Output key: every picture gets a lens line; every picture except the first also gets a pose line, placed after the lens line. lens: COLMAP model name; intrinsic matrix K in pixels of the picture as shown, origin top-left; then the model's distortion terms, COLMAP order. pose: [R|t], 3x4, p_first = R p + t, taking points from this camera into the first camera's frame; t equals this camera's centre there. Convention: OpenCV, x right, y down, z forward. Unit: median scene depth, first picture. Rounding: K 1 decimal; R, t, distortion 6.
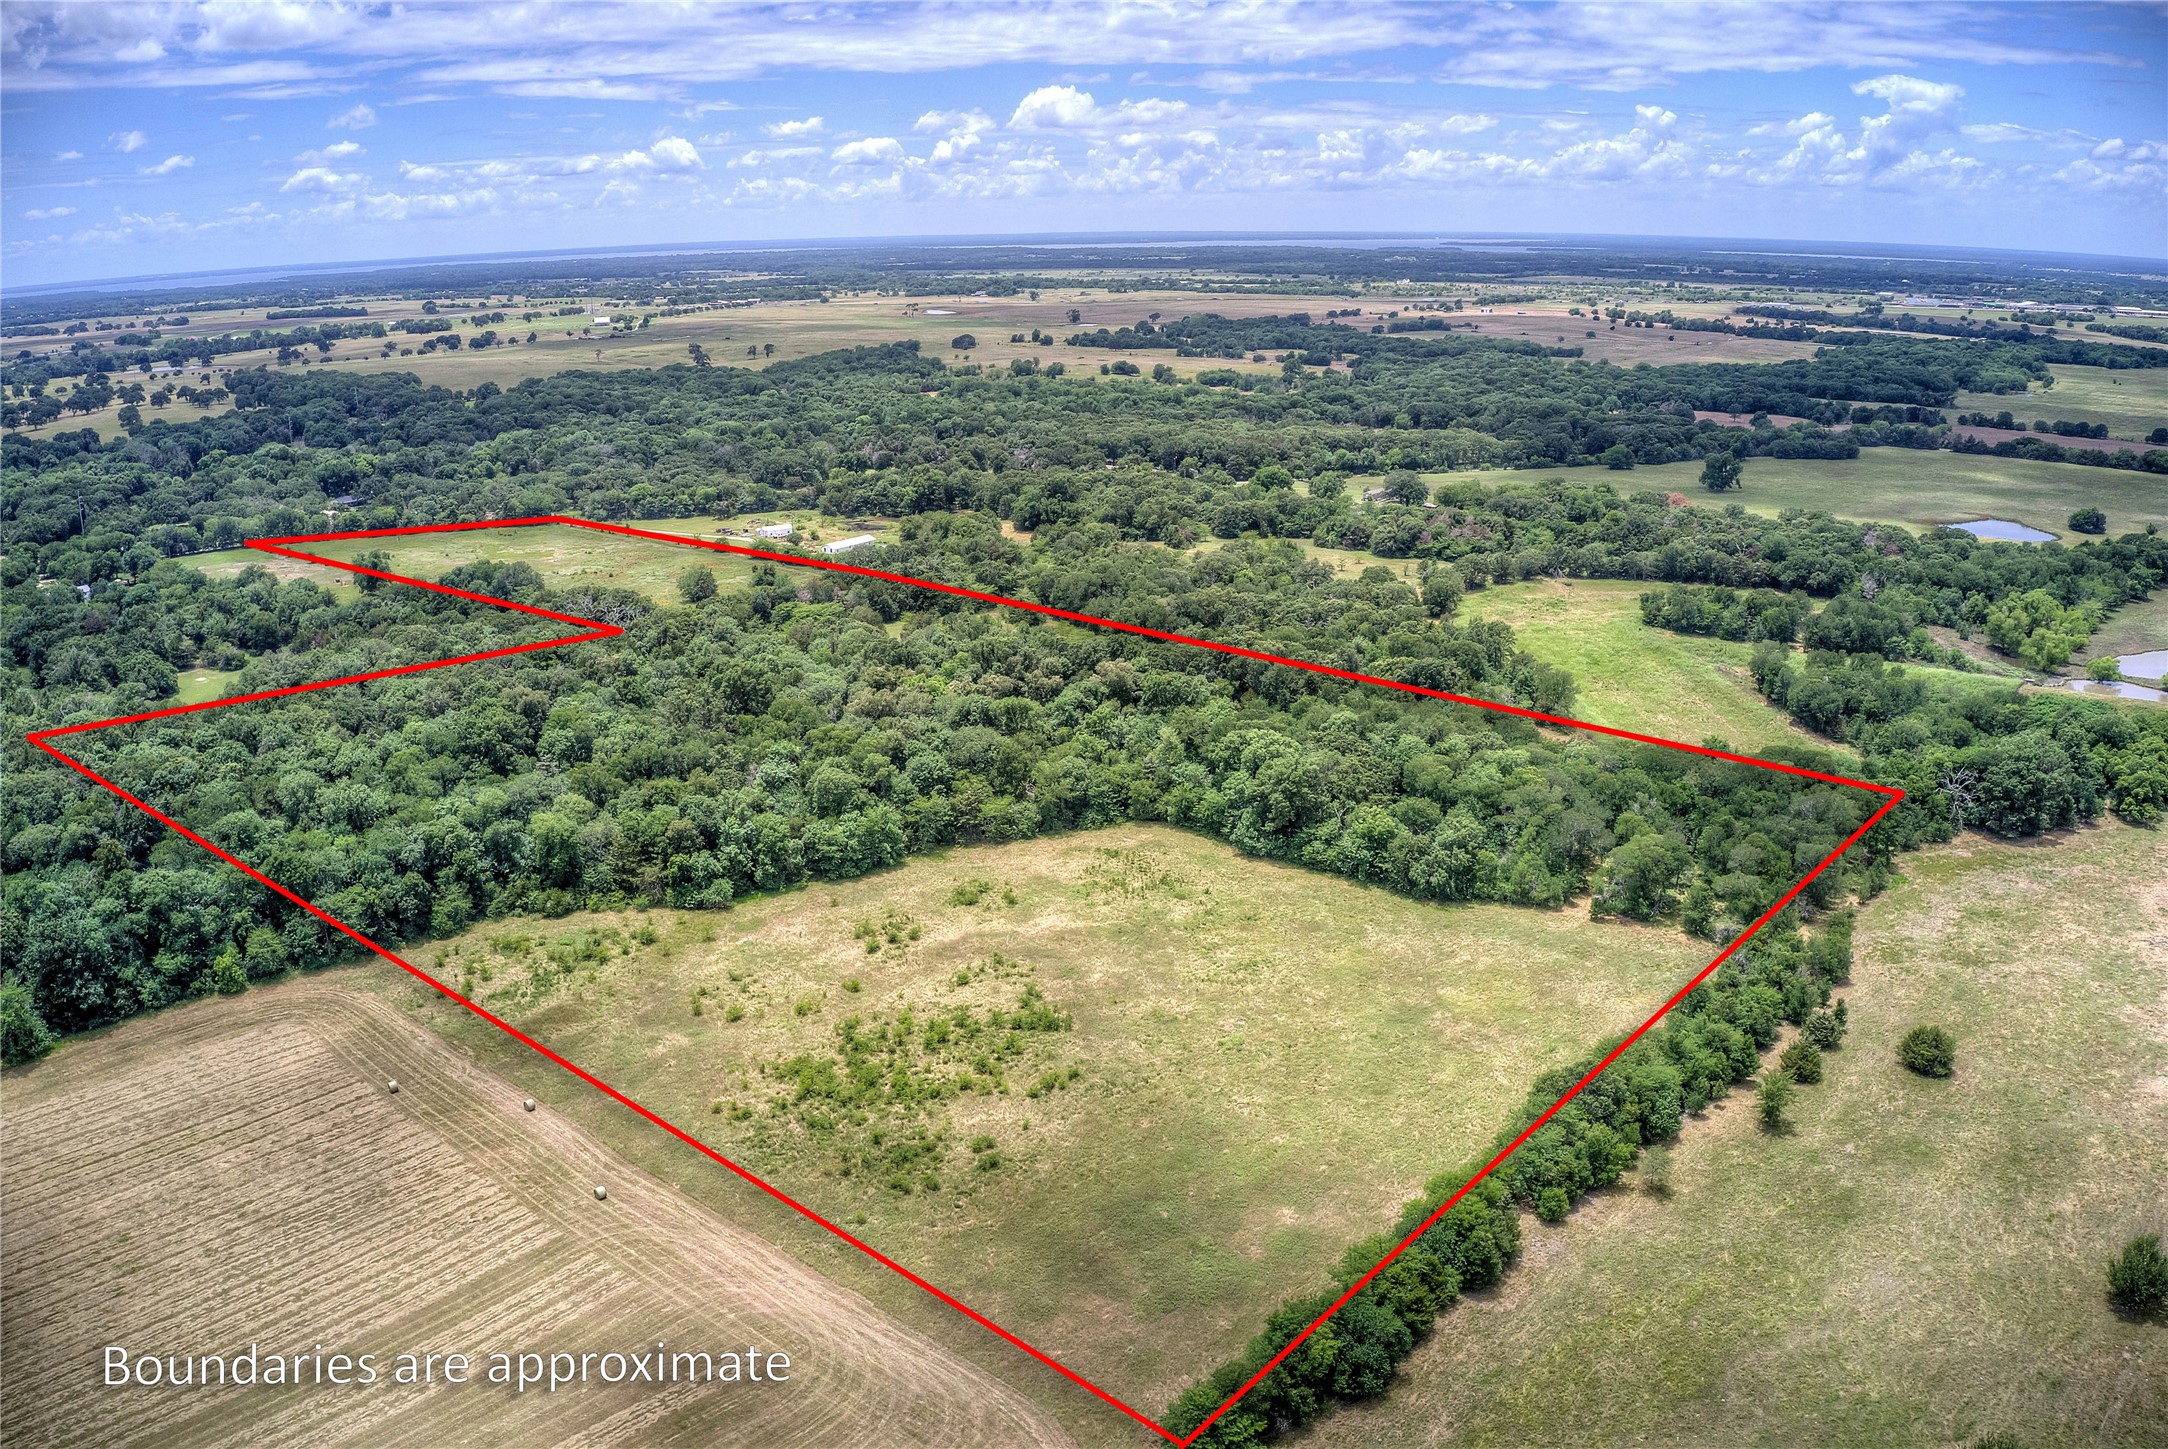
lens RADIAL K [[1729.2, 0, 1078.5], [0, 1729.2, 707.4], [0, 0, 1]] dist [-0.179964, 0.020624]
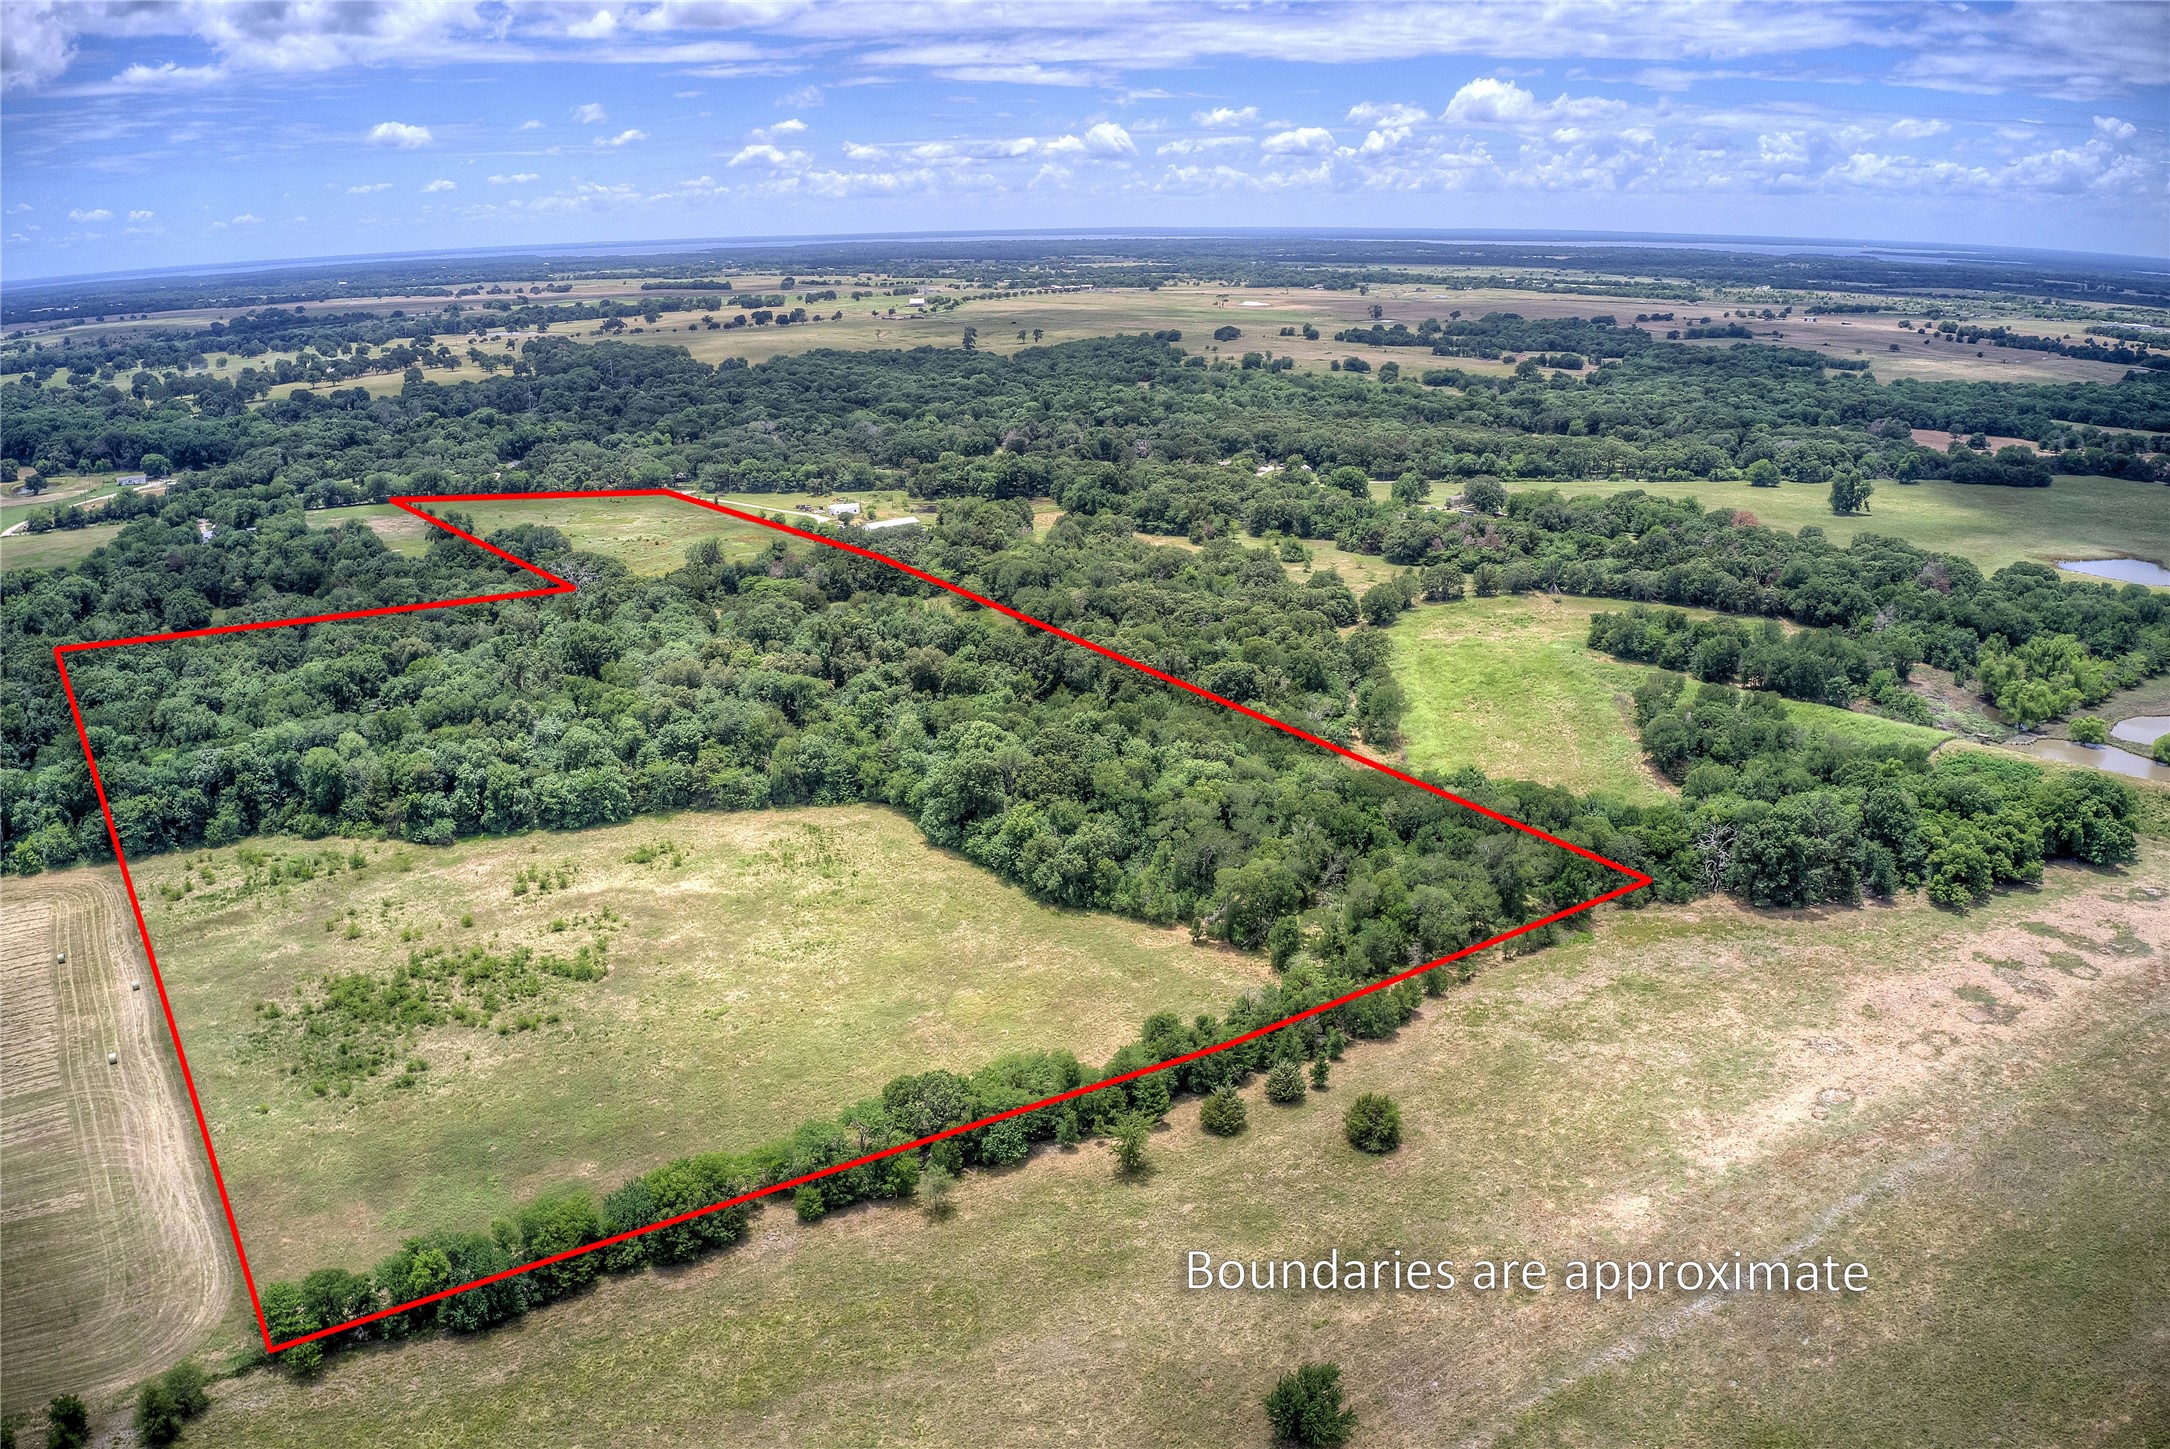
lens RADIAL K [[1727.1, 0, 1081.0], [0, 1727.1, 703.8], [0, 0, 1]] dist [-0.183400, 0.022323]
pose [[0.970117, 0.069691, -0.232412, 0.234202], [-0.068746, 0.997560, 0.012173, -0.008126], [0.232693, 0.004168, 0.972541, 0.021173]]
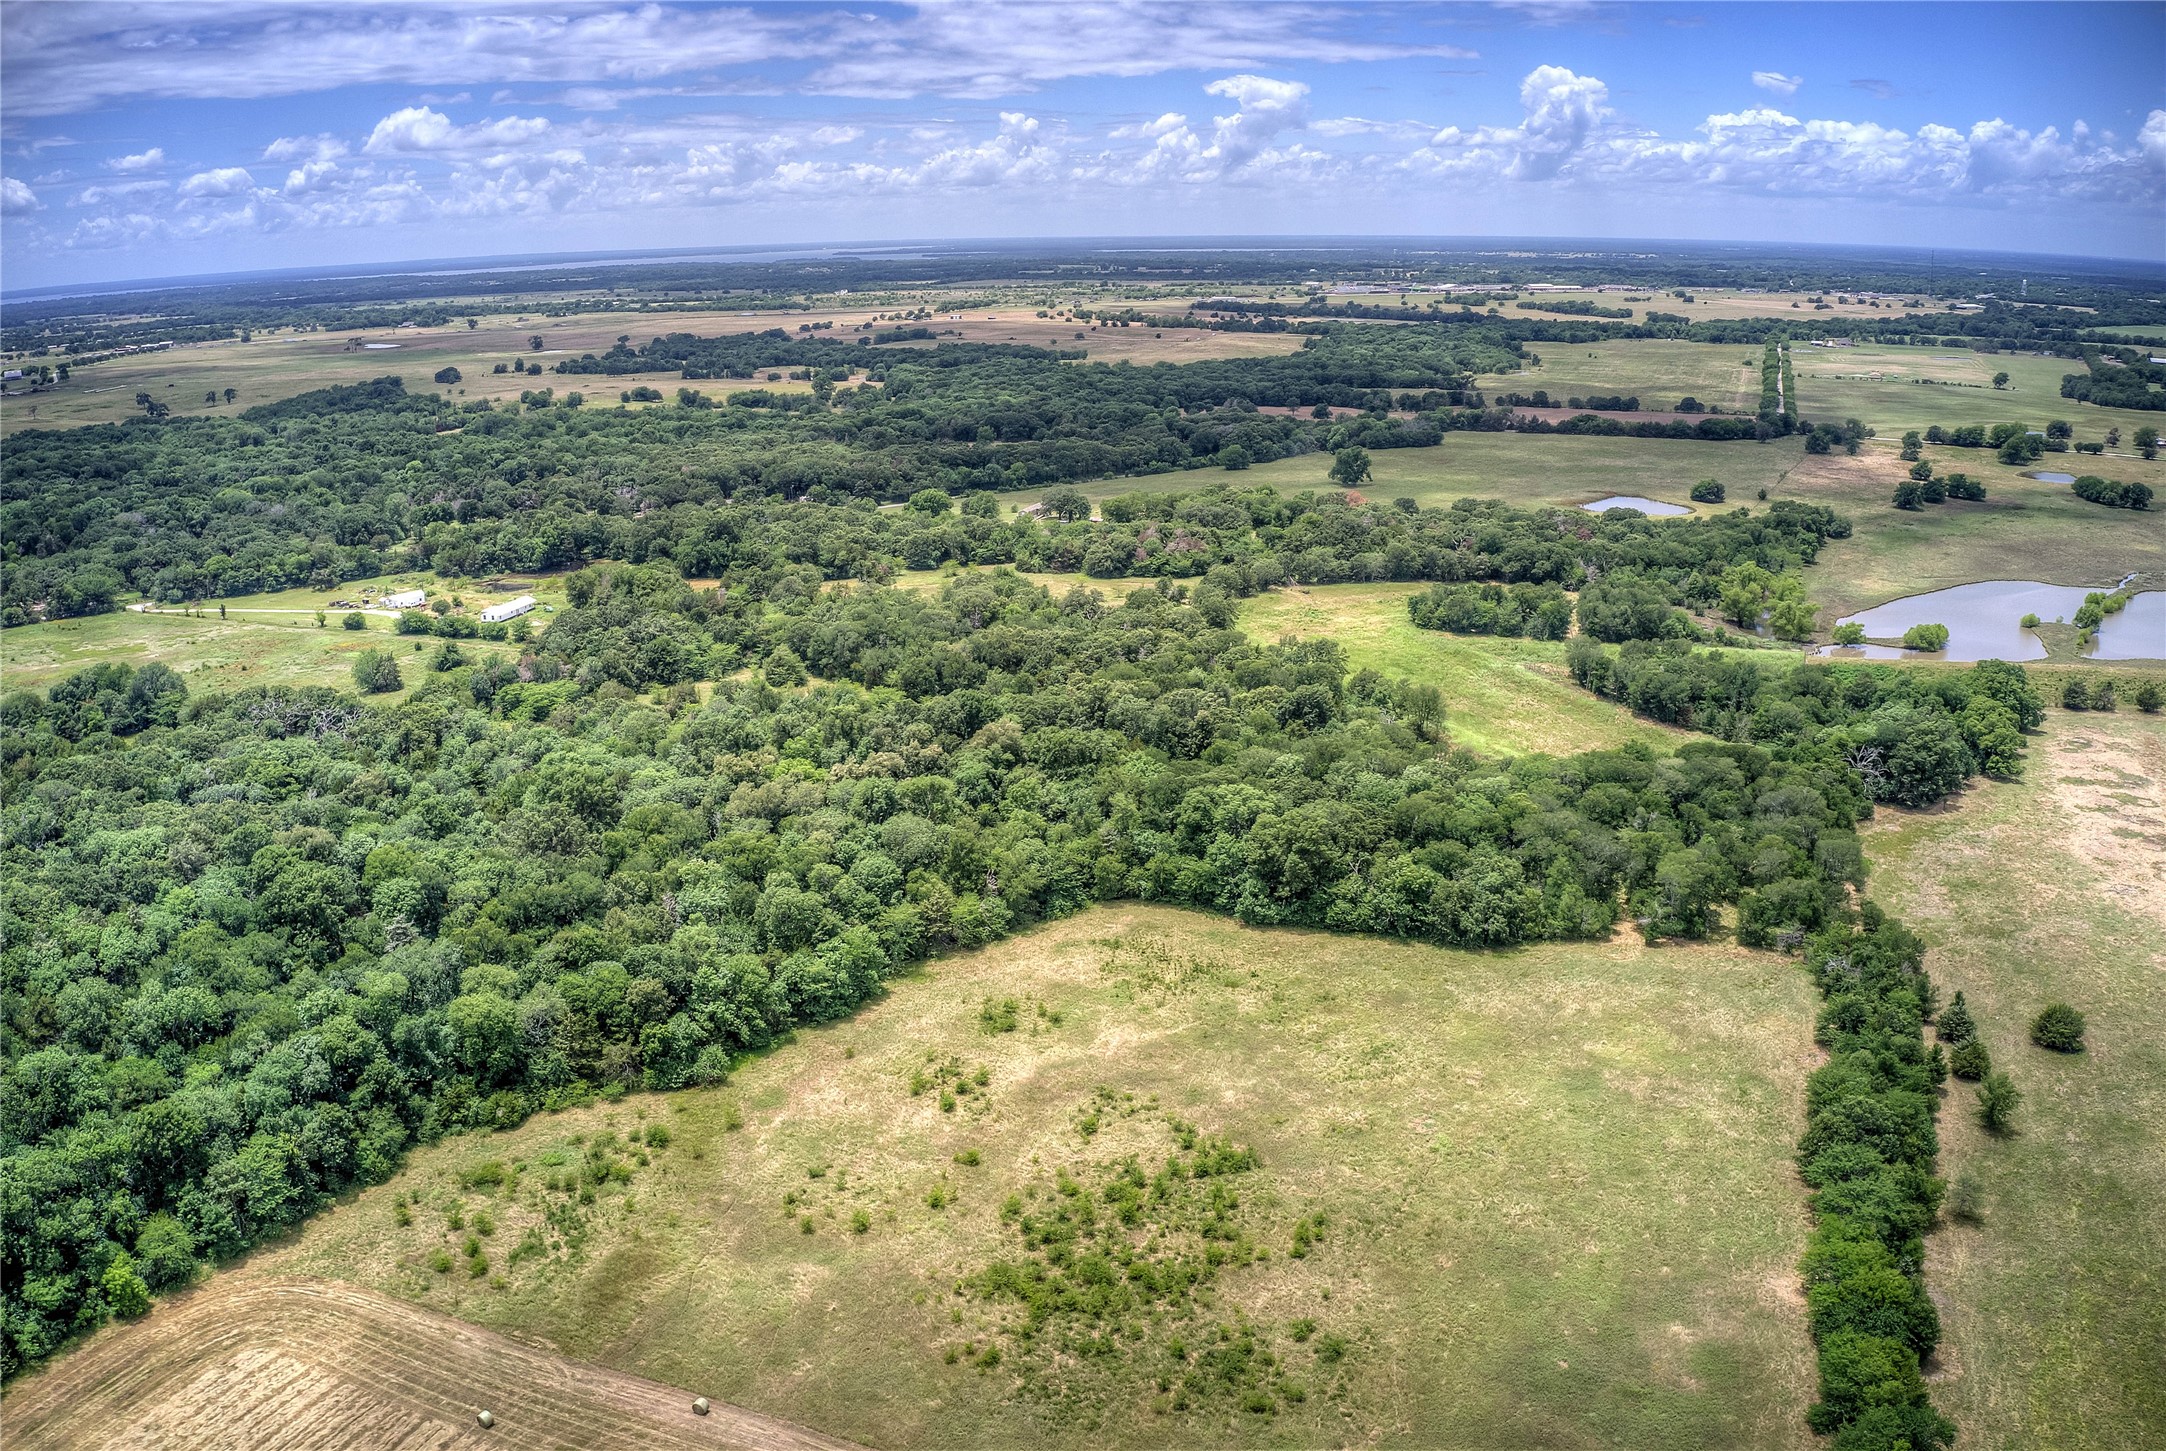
lens RADIAL K [[1727.6, 0, 1077.5], [0, 1727.6, 708.4], [0, 0, 1]] dist [-0.179964, 0.020624]
pose [[0.937632, -0.094589, 0.334513, -0.160164], [0.096791, 0.995253, 0.010121, -0.026139], [-0.333882, 0.022888, 0.942337, 0.100508]]
